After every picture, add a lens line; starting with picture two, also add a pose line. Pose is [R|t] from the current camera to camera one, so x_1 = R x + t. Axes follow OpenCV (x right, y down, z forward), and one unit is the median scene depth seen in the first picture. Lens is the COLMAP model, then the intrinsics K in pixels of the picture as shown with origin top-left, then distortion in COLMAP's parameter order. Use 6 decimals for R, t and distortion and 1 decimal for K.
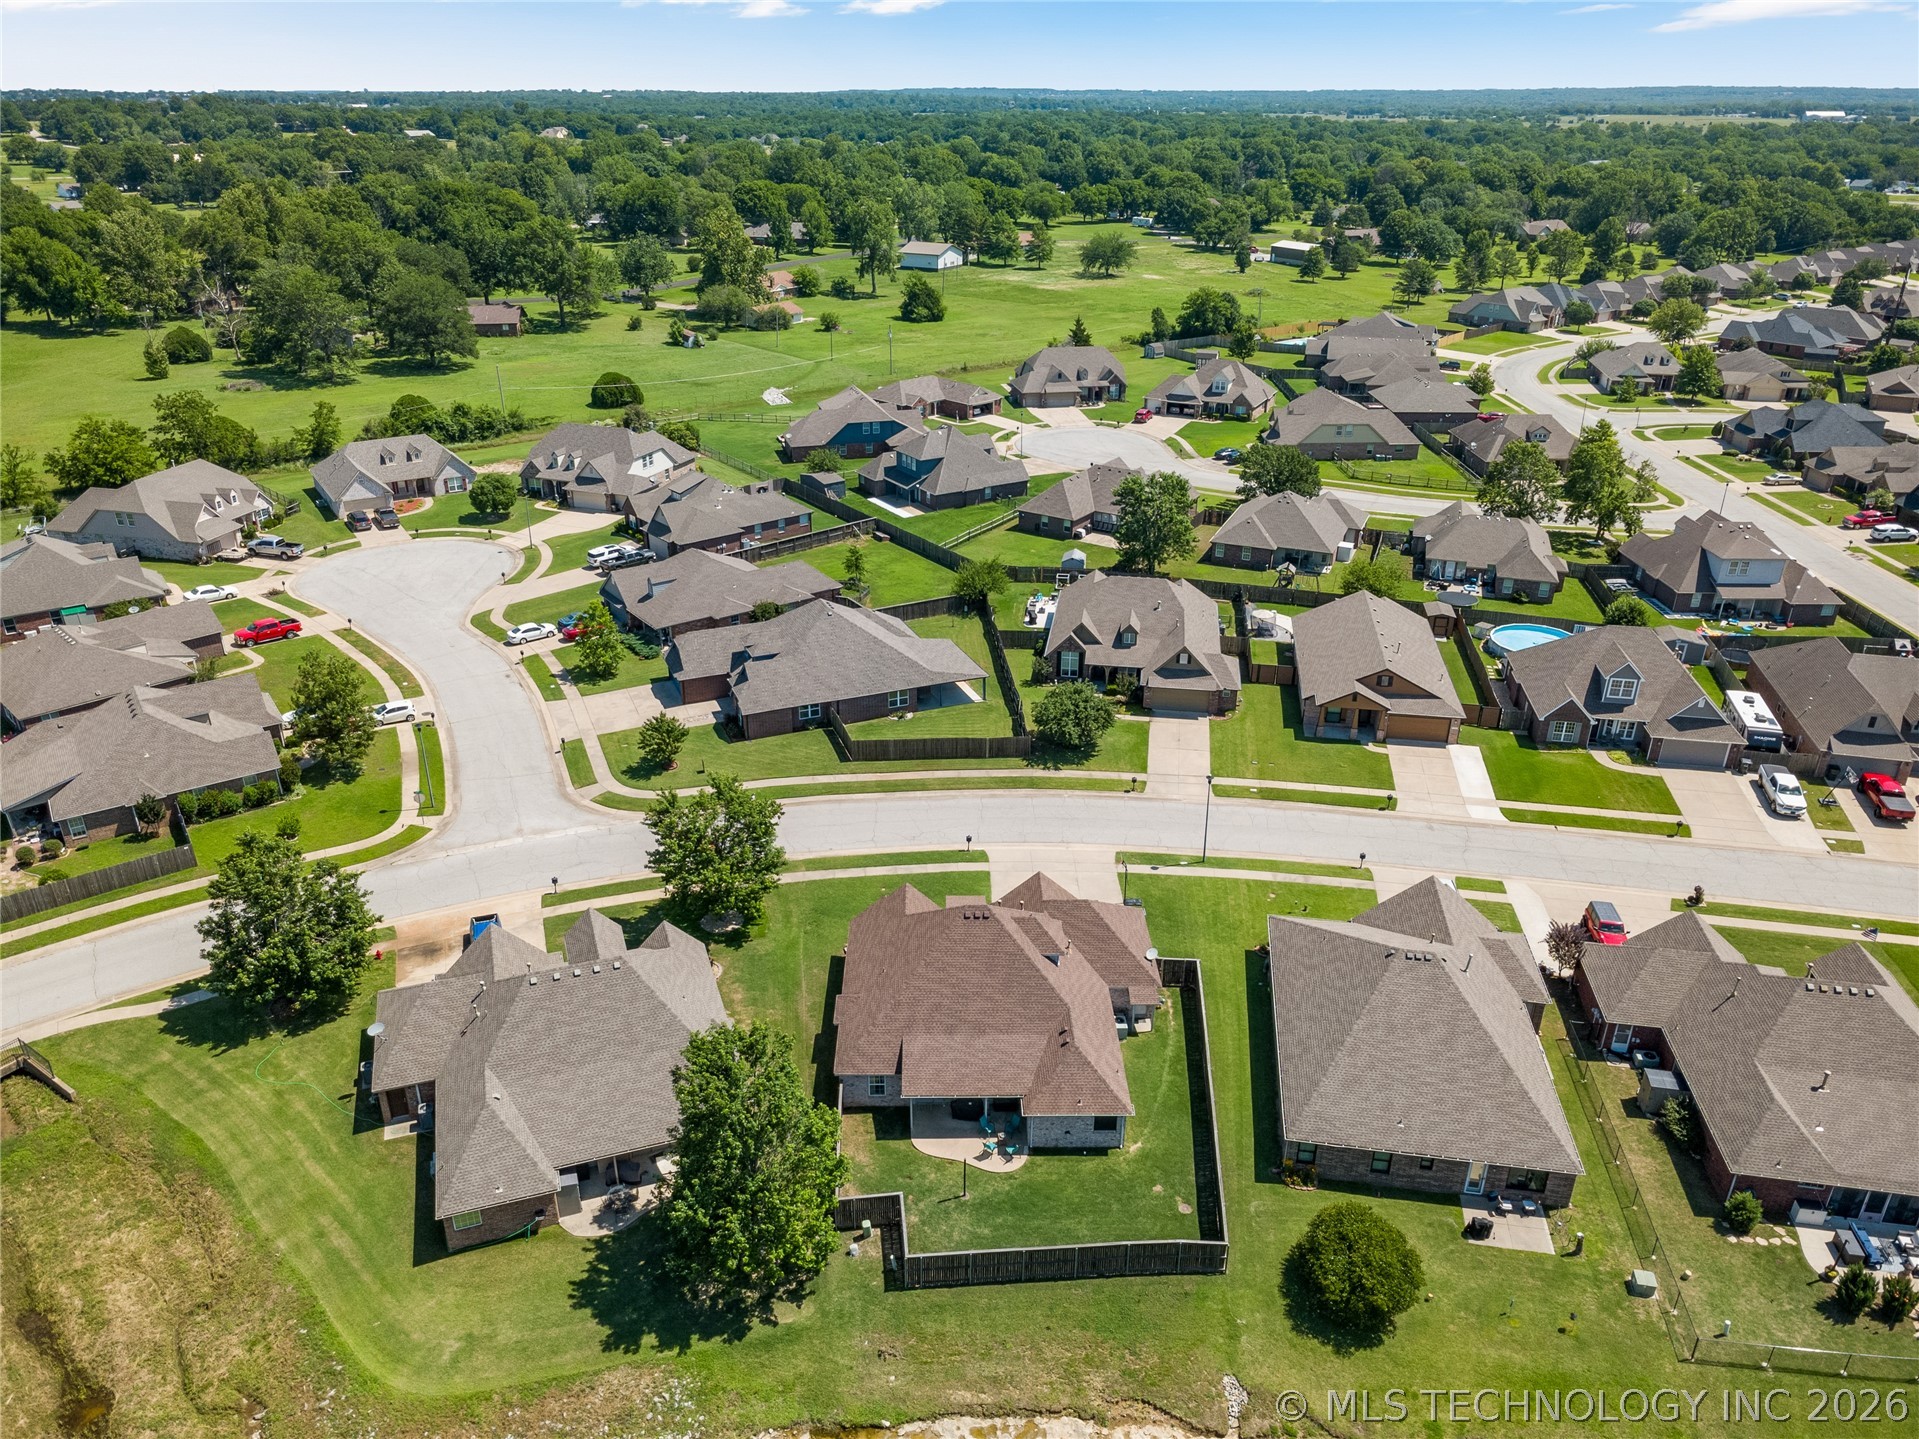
lens RADIAL K [[1326.6, 0, 959.5], [0, 1326.6, 719.5], [0, 0, 1]] dist [-0.000140, -0.000543]
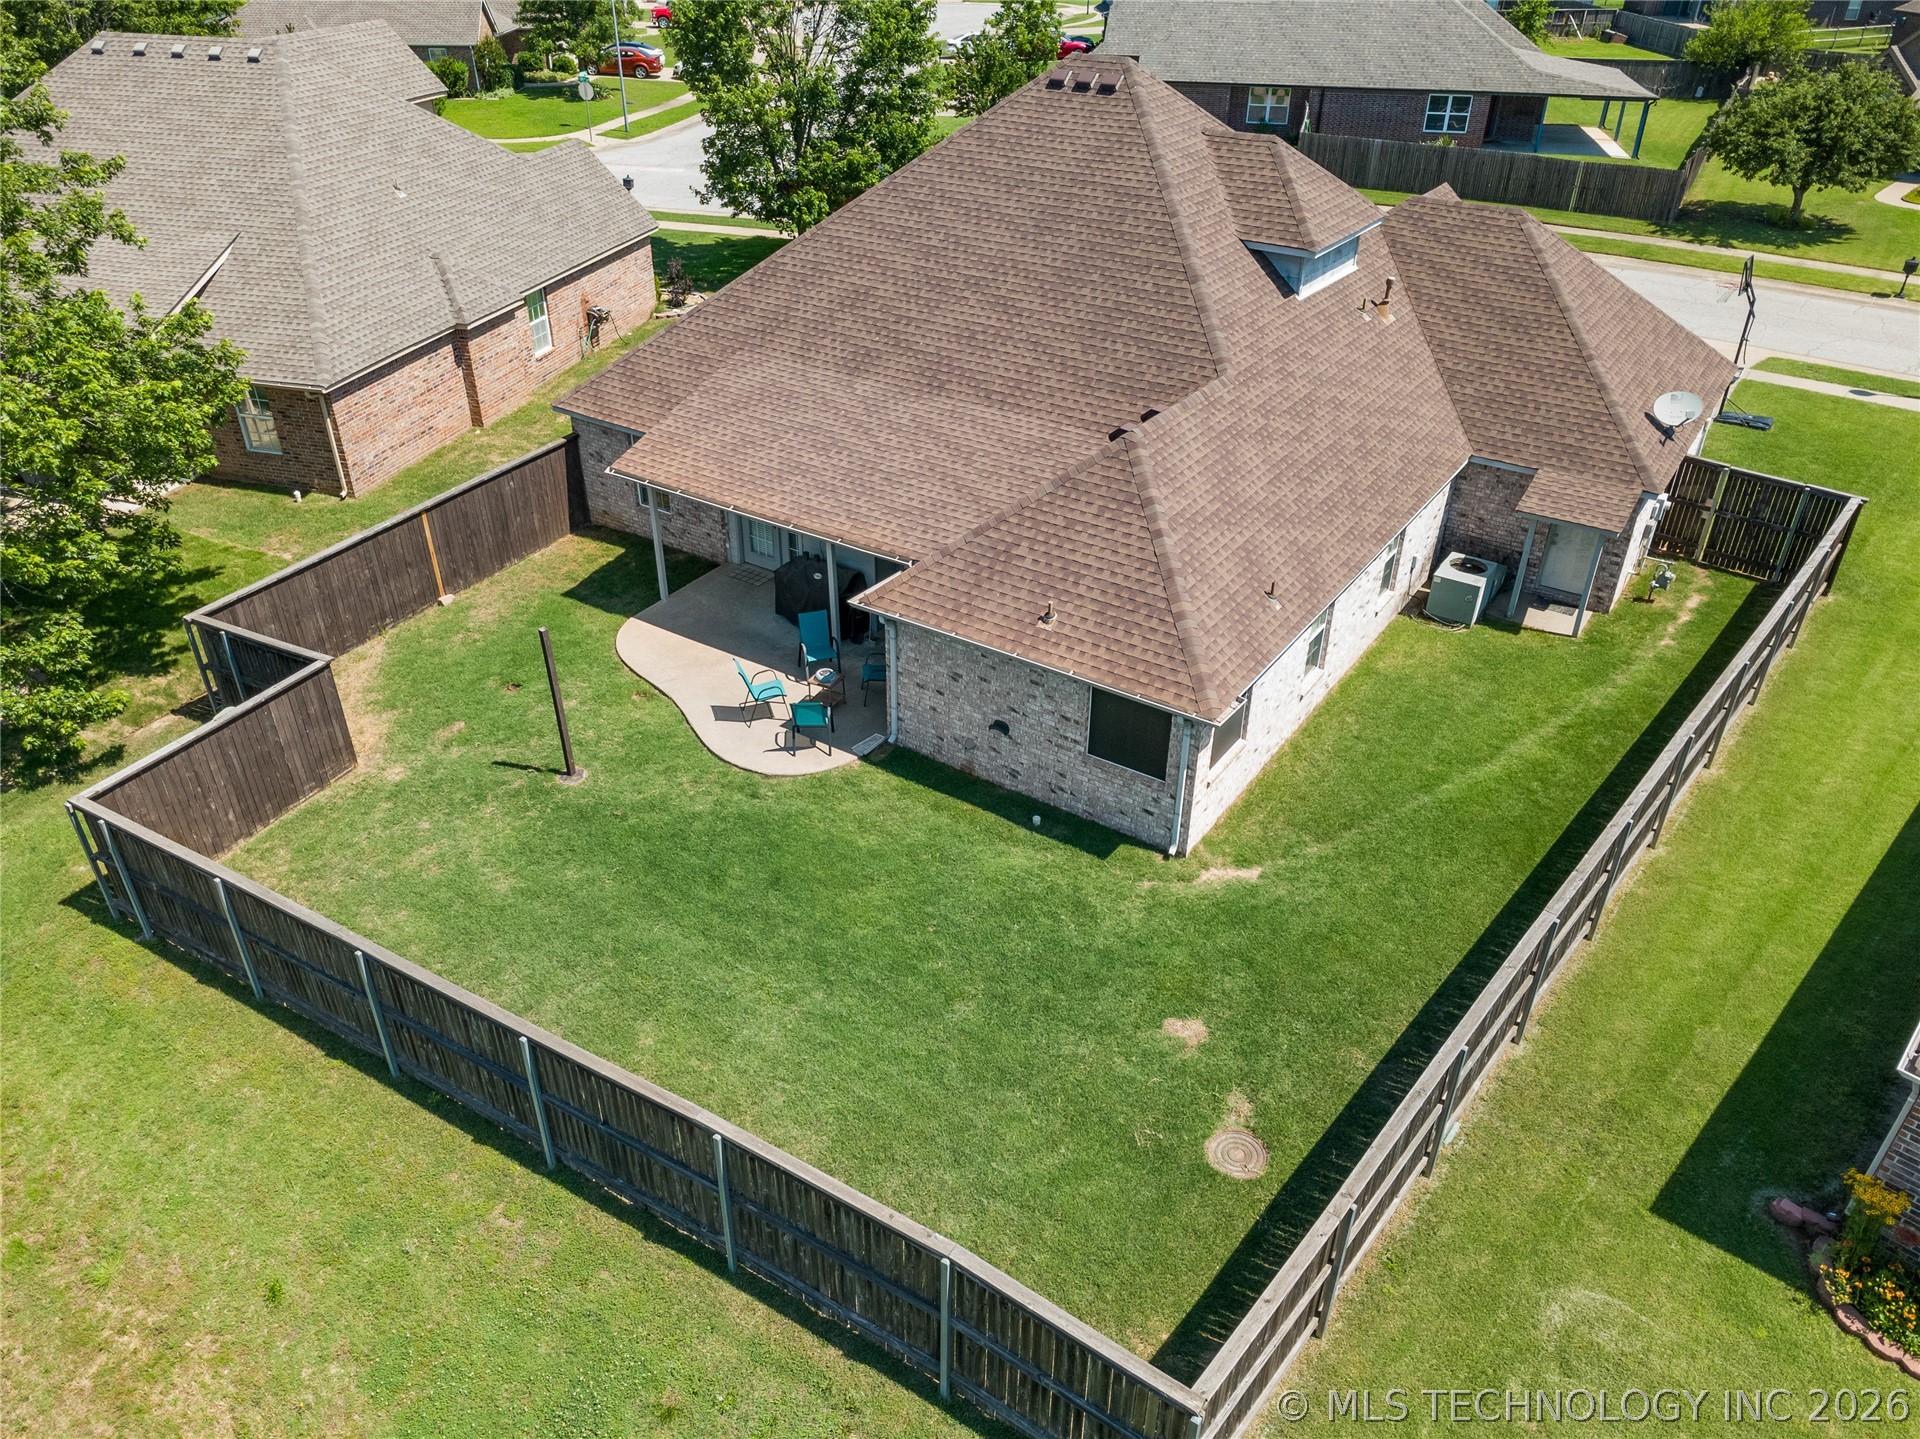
lens RADIAL K [[1327.3, 0, 960.0], [0, 1327.3, 719.5], [0, 0, 1]] dist [-0.000140, -0.000543]
pose [[0.814467, 0.298000, -0.497836, 0.211902], [-0.234193, 0.953872, 0.187836, 0.259876], [0.530846, -0.036397, 0.846686, 0.763033]]
